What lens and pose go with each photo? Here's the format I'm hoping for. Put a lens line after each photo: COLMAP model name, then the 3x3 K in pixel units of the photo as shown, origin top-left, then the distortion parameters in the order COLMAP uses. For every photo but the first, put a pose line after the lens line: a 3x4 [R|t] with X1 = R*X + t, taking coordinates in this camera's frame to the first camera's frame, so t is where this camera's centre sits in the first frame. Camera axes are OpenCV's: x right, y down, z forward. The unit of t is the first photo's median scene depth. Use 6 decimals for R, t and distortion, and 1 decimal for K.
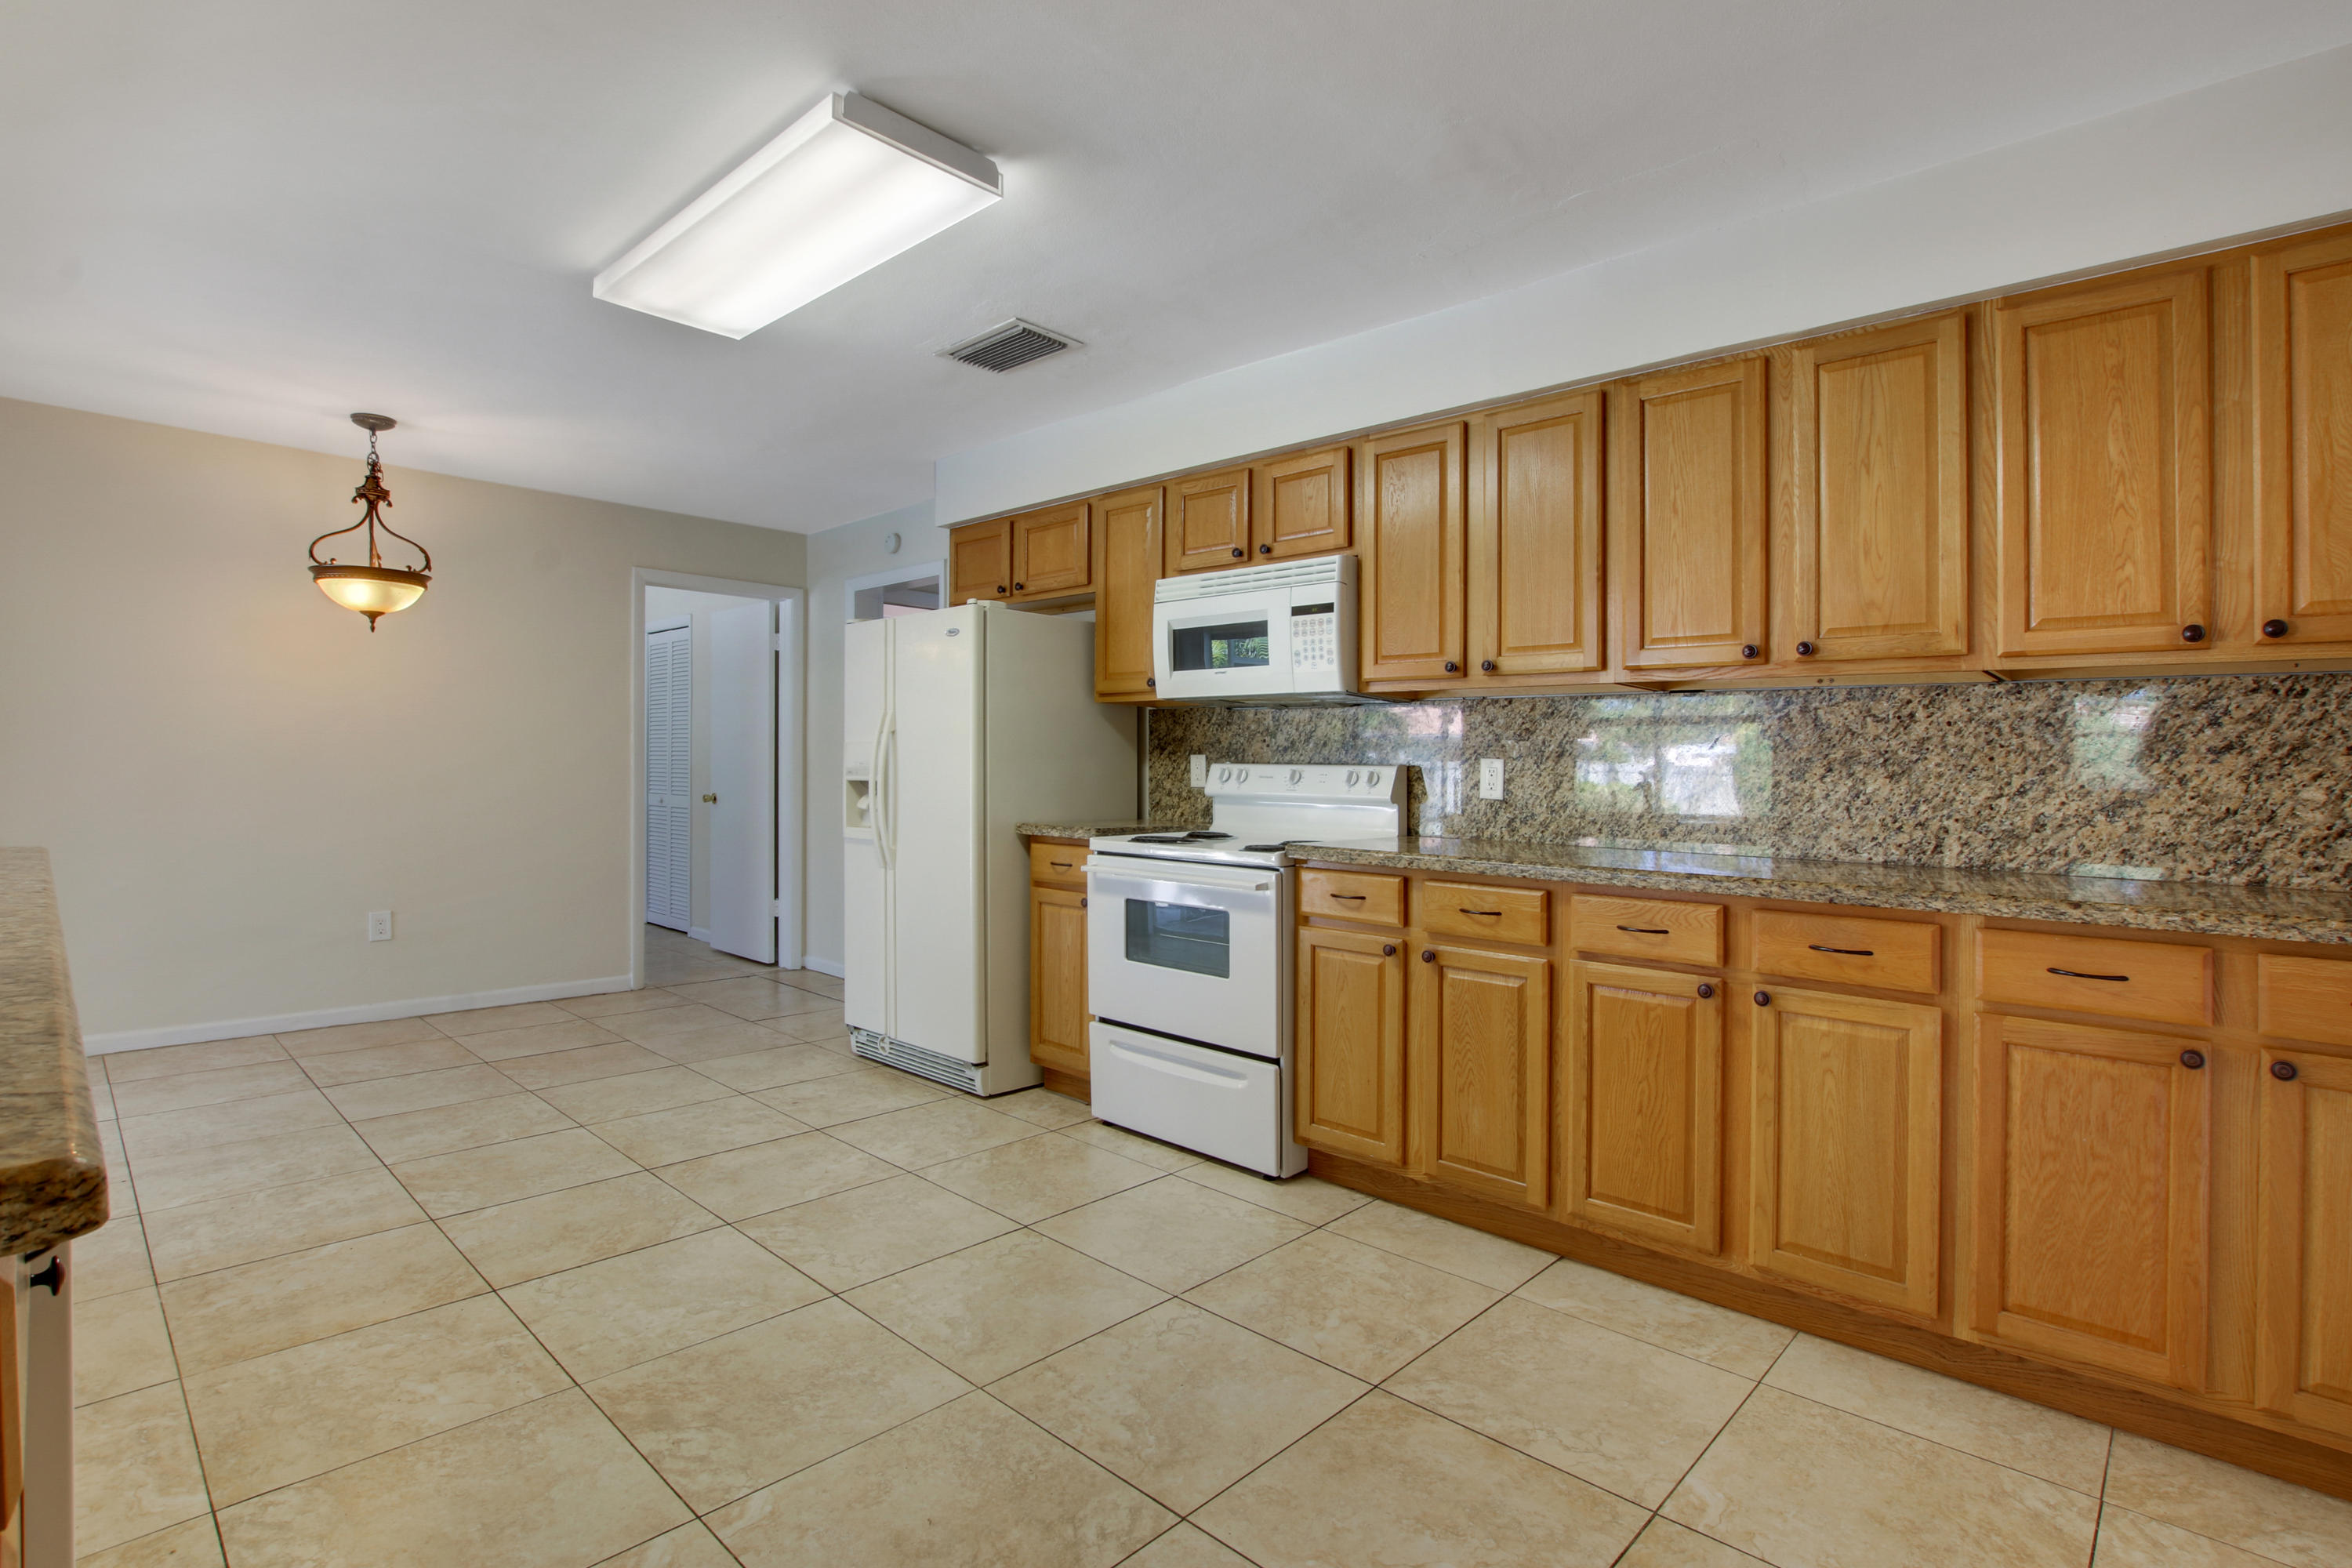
lens RADIAL K [[1128.9, 0, 1223.8], [0, 1128.9, 758.2], [0, 0, 1]] dist [-0.031195, 0.002337]
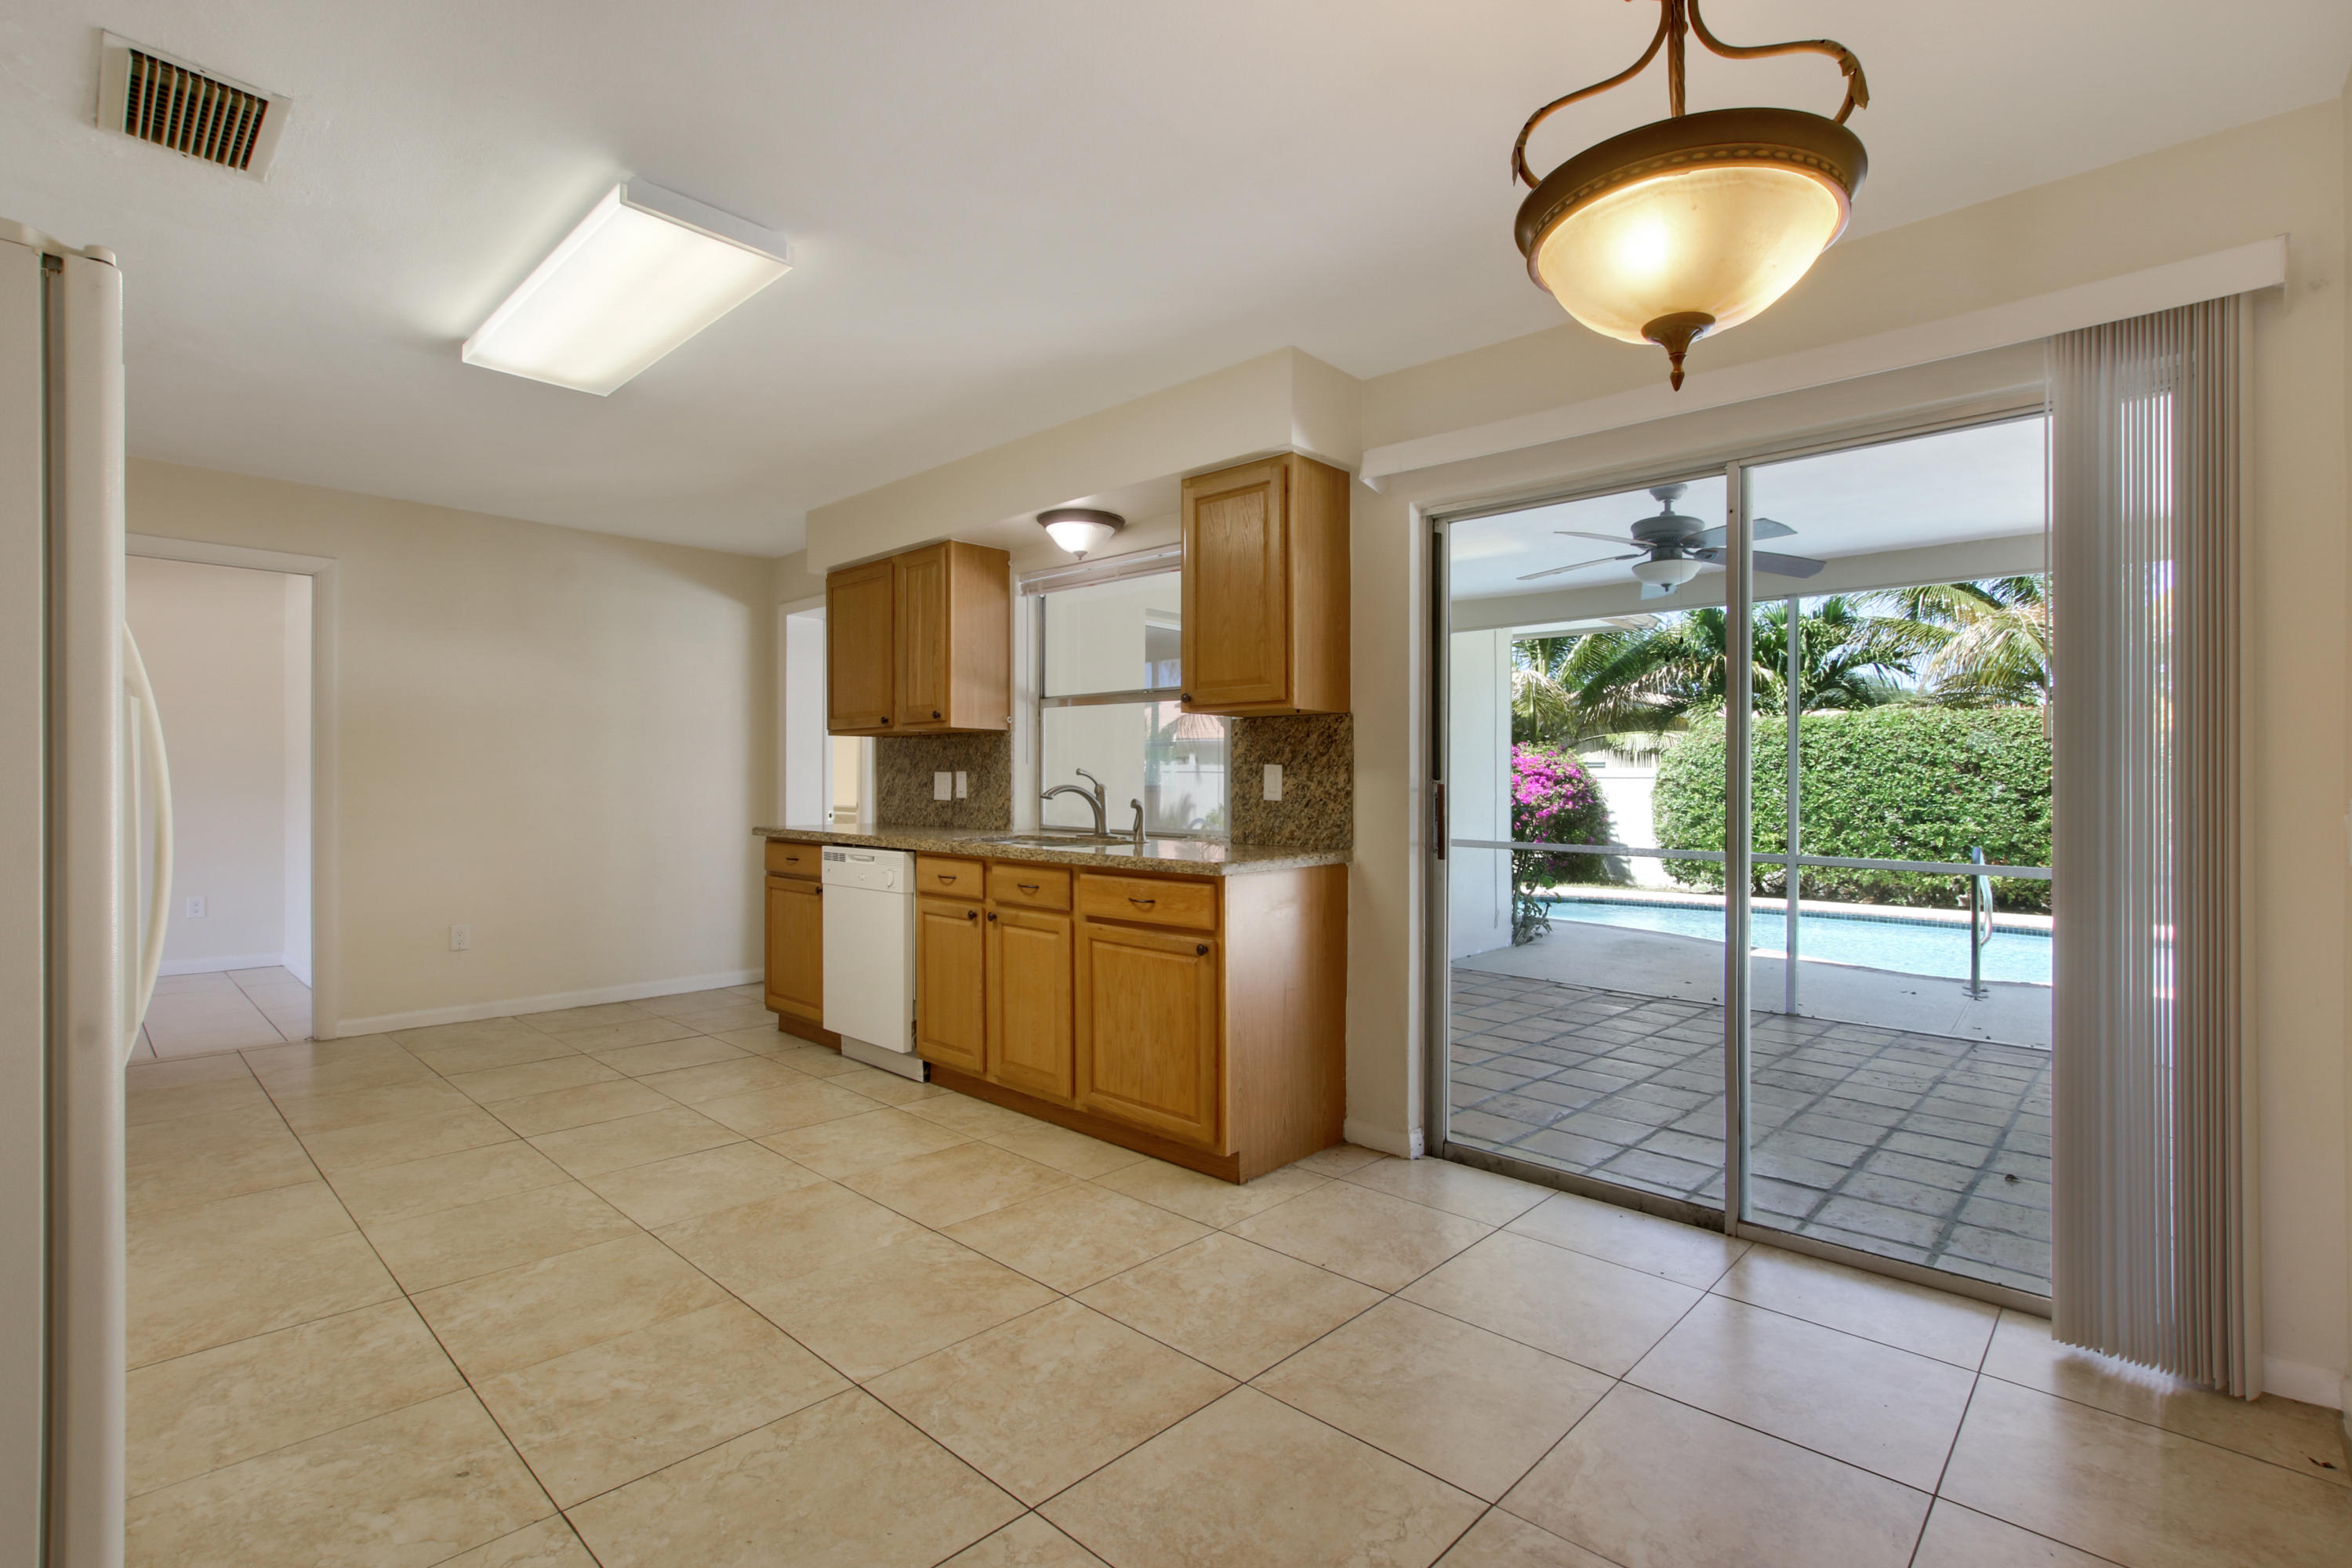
lens RADIAL K [[1079.9, 0, 1185.4], [0, 1079.9, 823.7], [0, 0, 1]] dist [-0.030322, 0.000358]
pose [[-0.999598, -0.022477, 0.017258, -0.828469], [-0.022039, 0.999440, 0.025161, 0.007808], [-0.017814, 0.024770, -0.999534, 1.716448]]
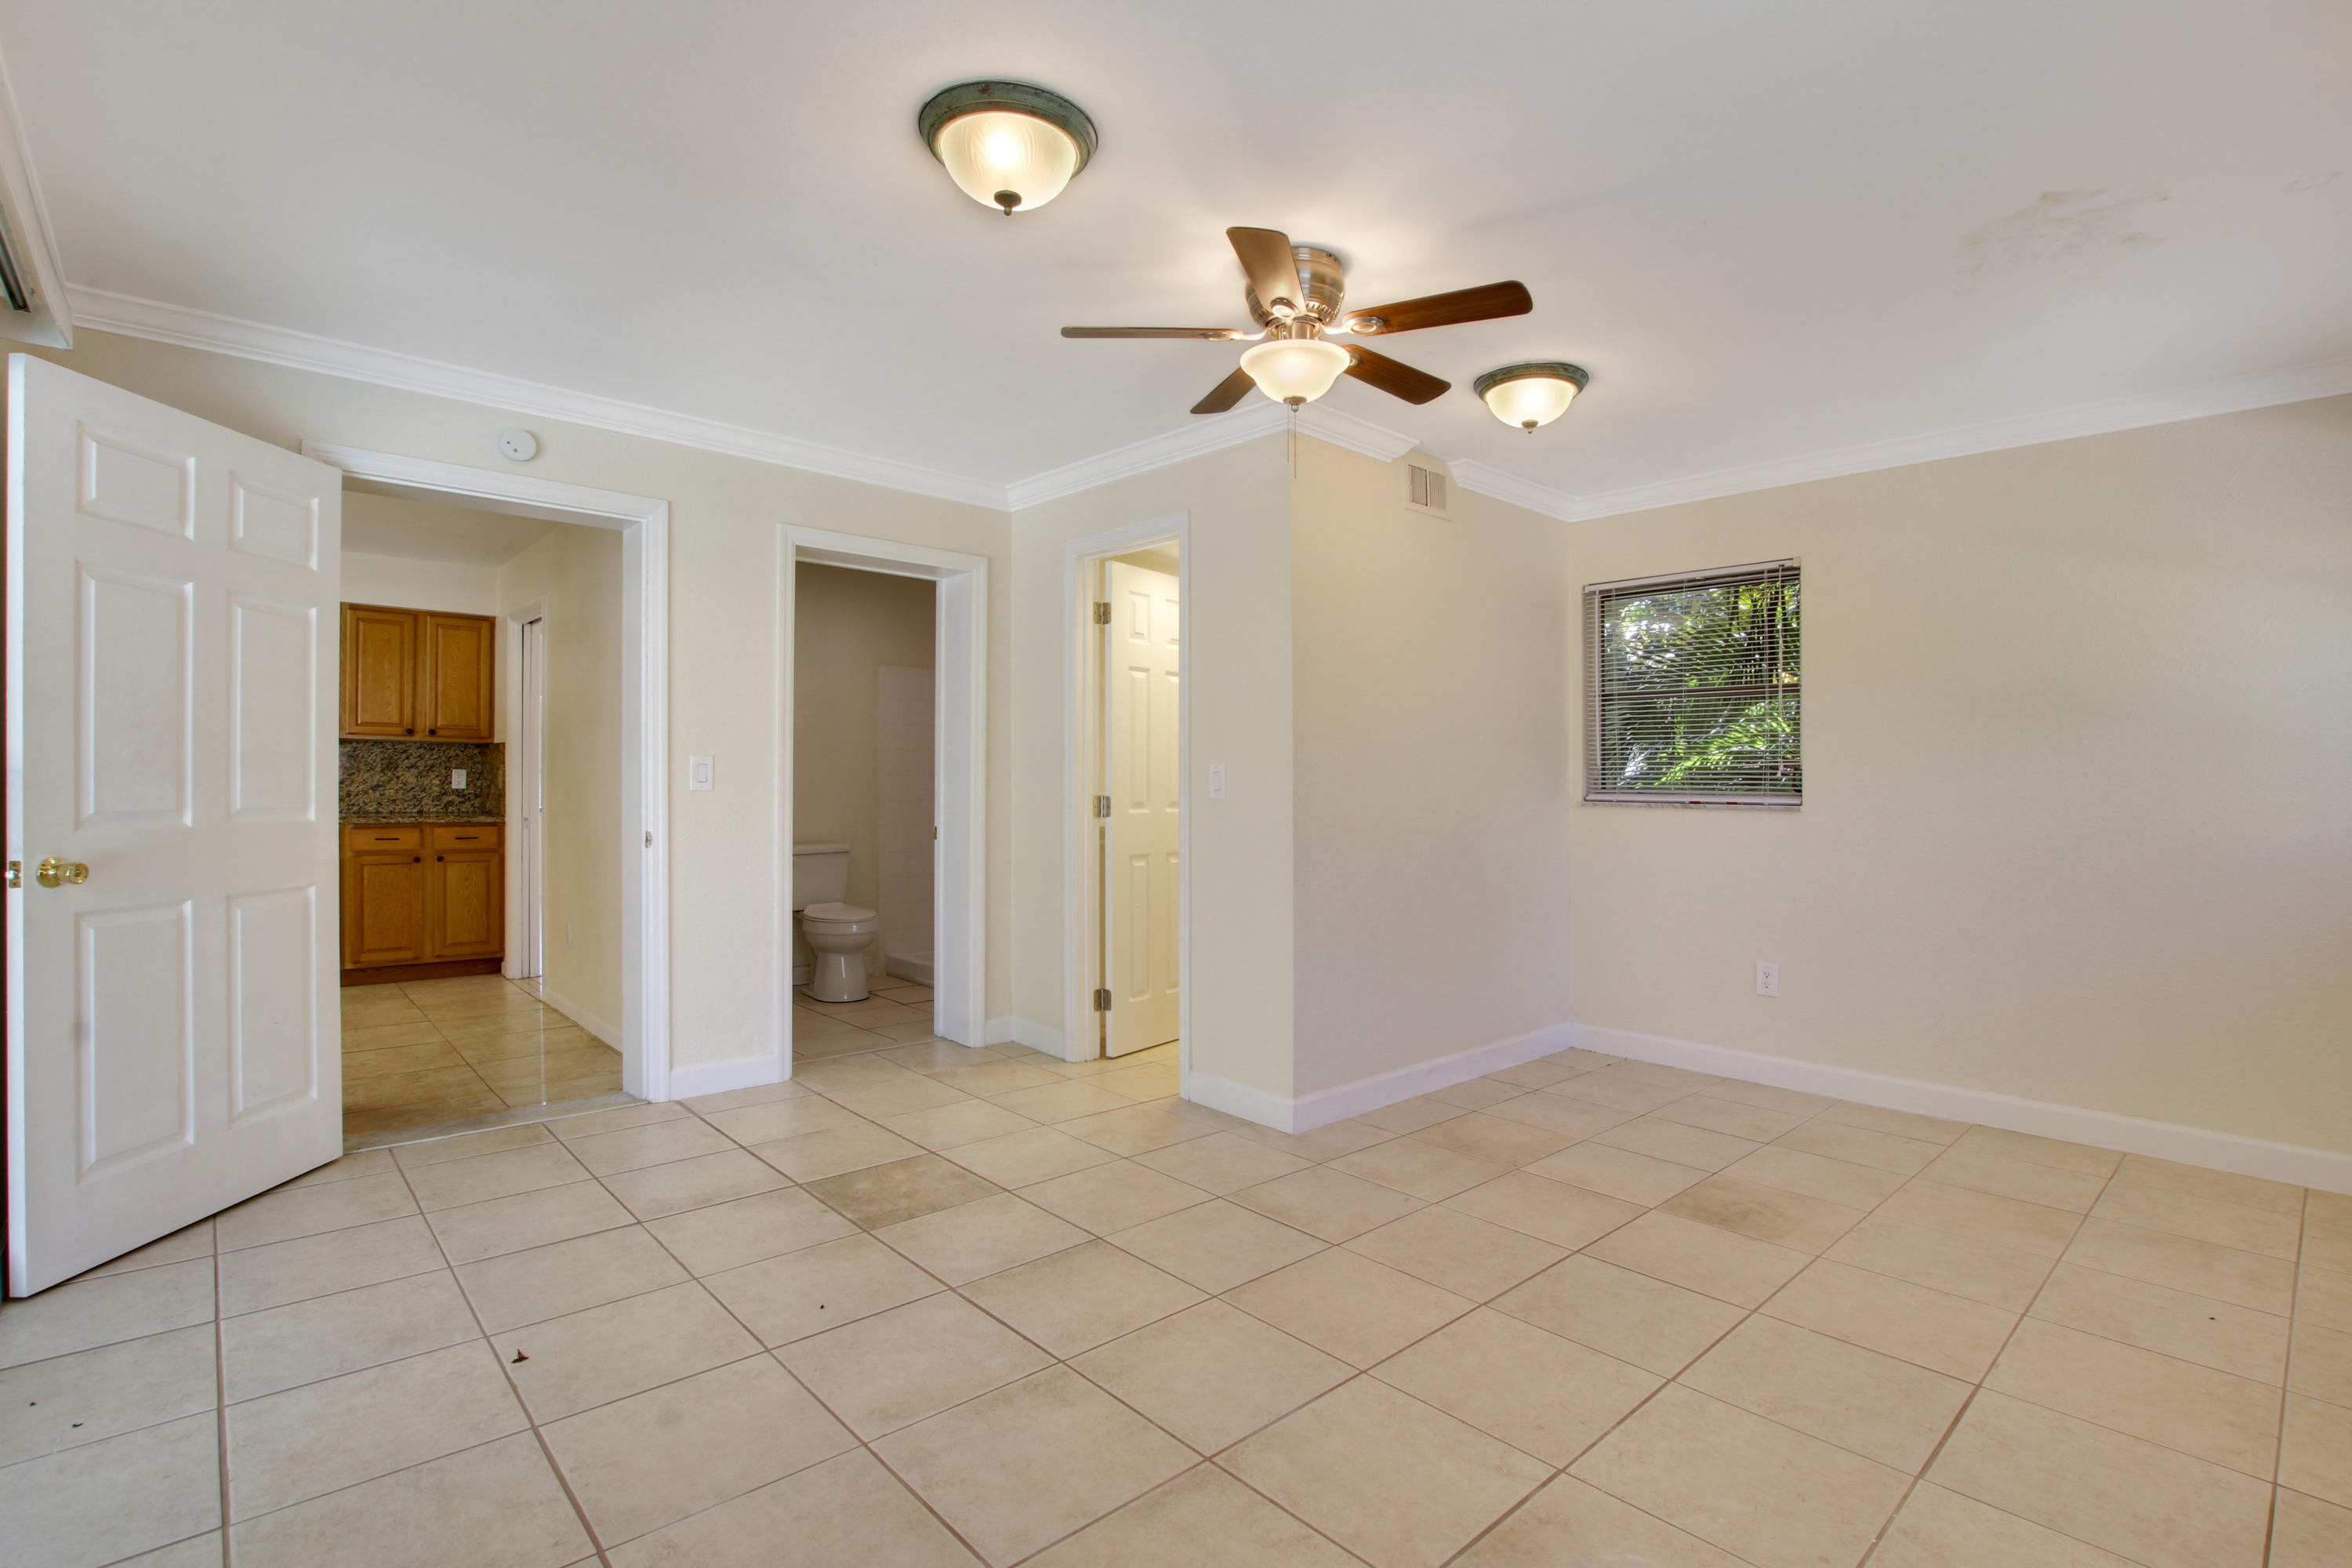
lens RADIAL K [[1113.4, 0, 1163.8], [0, 1113.4, 790.6], [0, 0, 1]] dist [-0.029920, 0.000501]
pose [[0.113058, -0.023287, 0.993315, -1.322907], [-0.019194, 0.999488, 0.025617, -0.043403], [-0.993403, -0.021962, 0.112553, -0.993139]]
